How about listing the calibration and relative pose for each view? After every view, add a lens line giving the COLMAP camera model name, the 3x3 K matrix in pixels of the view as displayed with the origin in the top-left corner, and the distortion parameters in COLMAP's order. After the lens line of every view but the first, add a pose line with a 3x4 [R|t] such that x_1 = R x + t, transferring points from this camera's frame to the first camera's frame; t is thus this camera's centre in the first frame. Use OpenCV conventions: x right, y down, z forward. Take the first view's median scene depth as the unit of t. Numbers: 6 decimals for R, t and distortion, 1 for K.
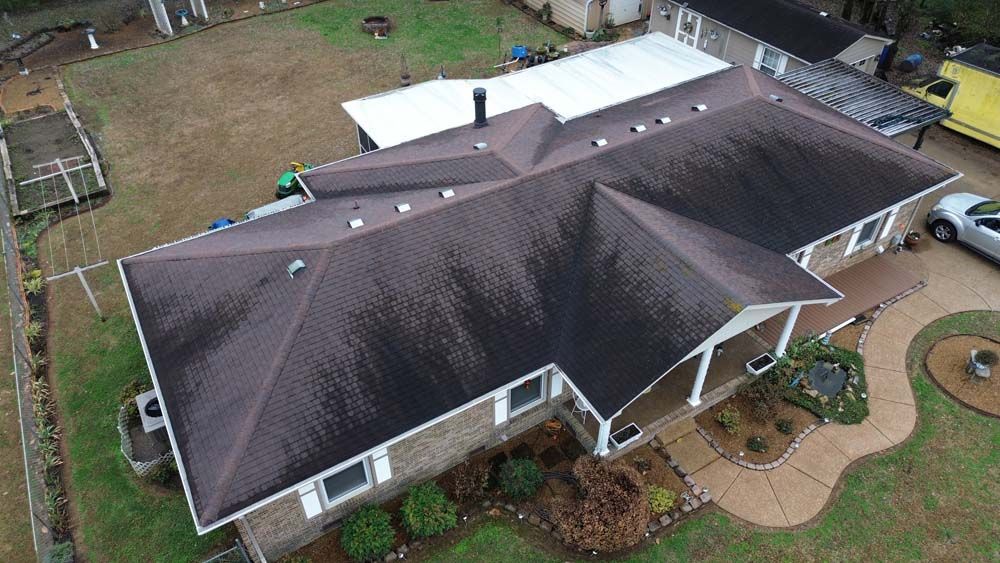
lens RADIAL K [[706.7, 0, 501.1], [0, 706.7, 277.3], [0, 0, 1]] dist [0.076039, -0.067383]
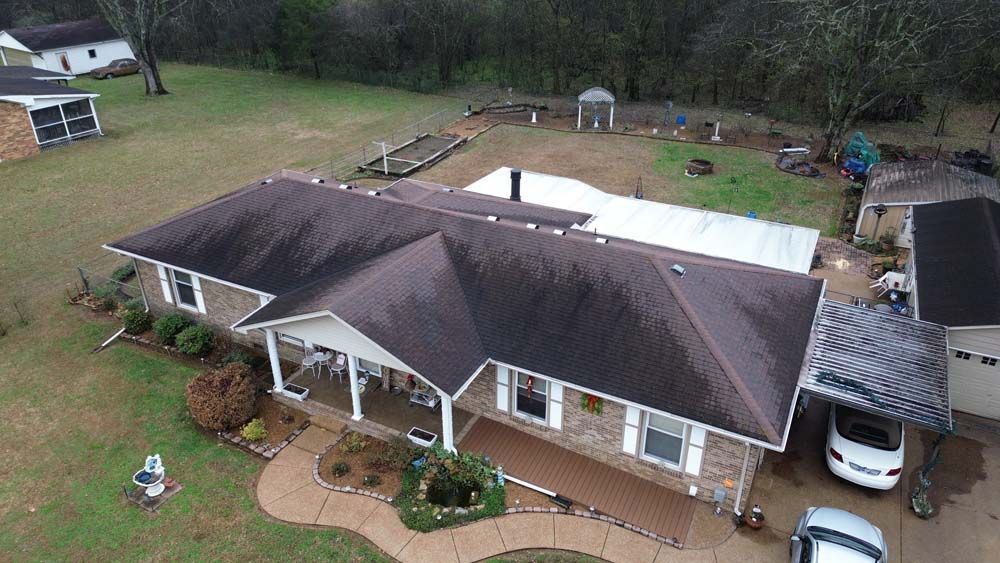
lens RADIAL K [[706.7, 0, 501.1], [0, 706.7, 277.3], [0, 0, 1]] dist [0.076039, -0.067383]
pose [[0.528880, 0.404819, -0.745928, 1.122390], [-0.566702, 0.822710, 0.044685, -0.183050], [0.631771, 0.399086, 0.664526, 0.304631]]
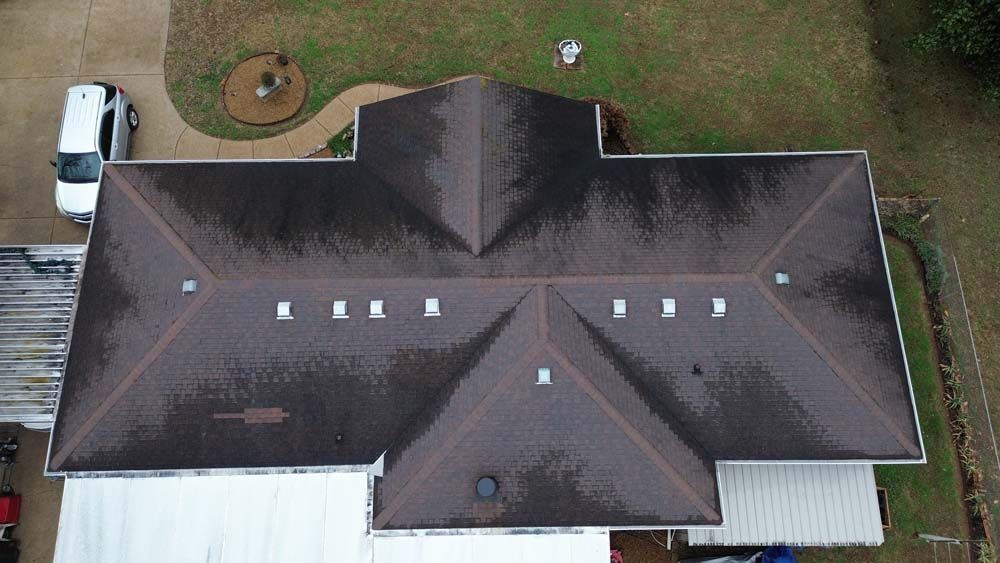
lens RADIAL K [[706.7, 0, 501.1], [0, 706.7, 277.3], [0, 0, 1]] dist [0.076039, -0.067383]
pose [[-0.865125, -0.474741, 0.161801, -0.072629], [0.337421, -0.312214, 0.888071, -1.024249], [-0.371087, 0.822887, 0.430292, 0.590617]]
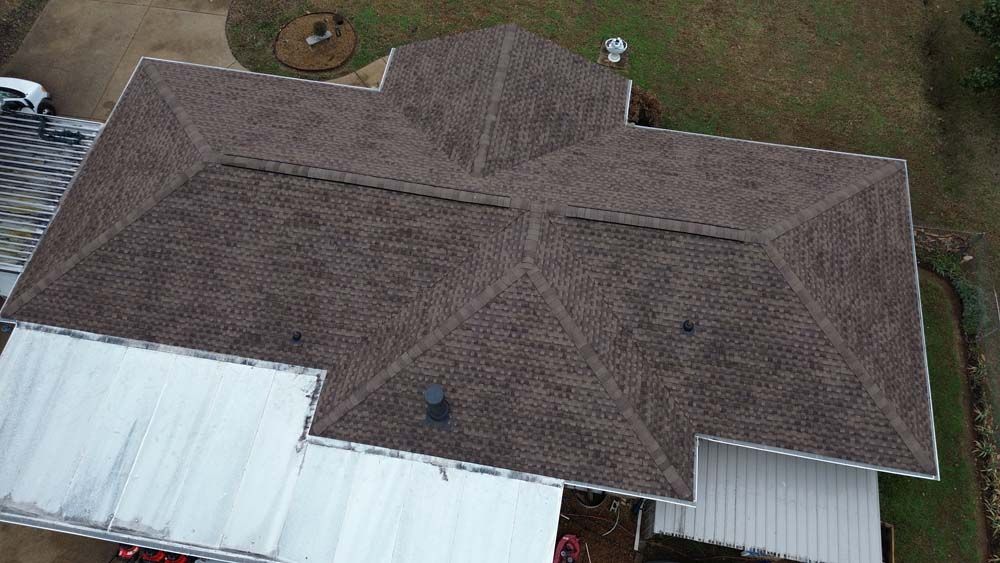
lens RADIAL K [[706.7, 0, 501.1], [0, 706.7, 277.3], [0, 0, 1]] dist [0.076039, -0.067383]
pose [[-0.757042, -0.577747, 0.305115, -0.266434], [0.434702, -0.096754, 0.895362, -1.000979], [-0.487771, 0.810461, 0.324395, 0.790557]]
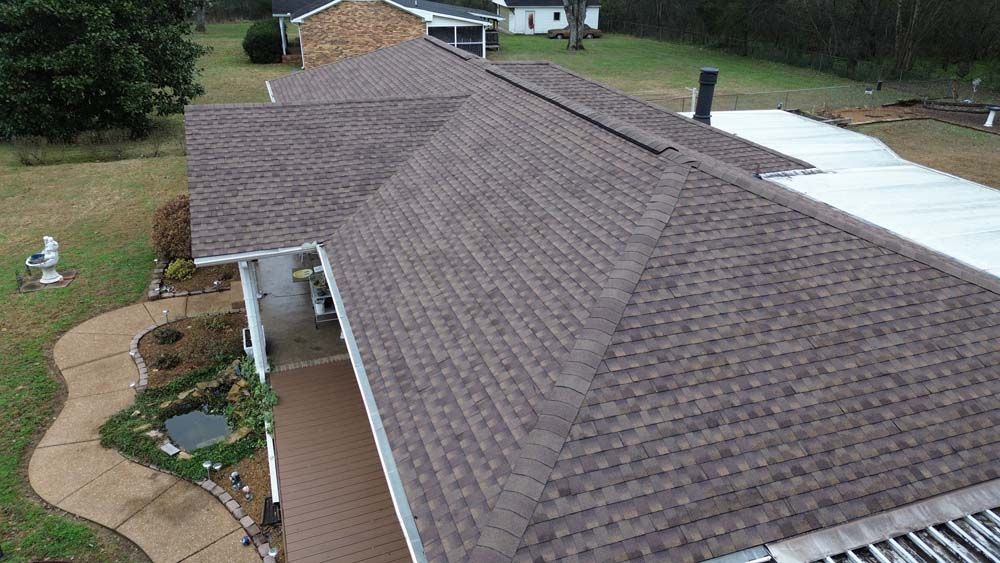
lens RADIAL K [[701.3, 0, 496.1], [0, 701.3, 282.7], [0, 0, 1]] dist [0.068026, -0.065595]
pose [[-0.202083, 0.425250, -0.882227, 0.909488], [-0.656553, 0.609592, 0.444225, -0.371148], [0.726705, 0.668999, 0.156011, 1.052373]]
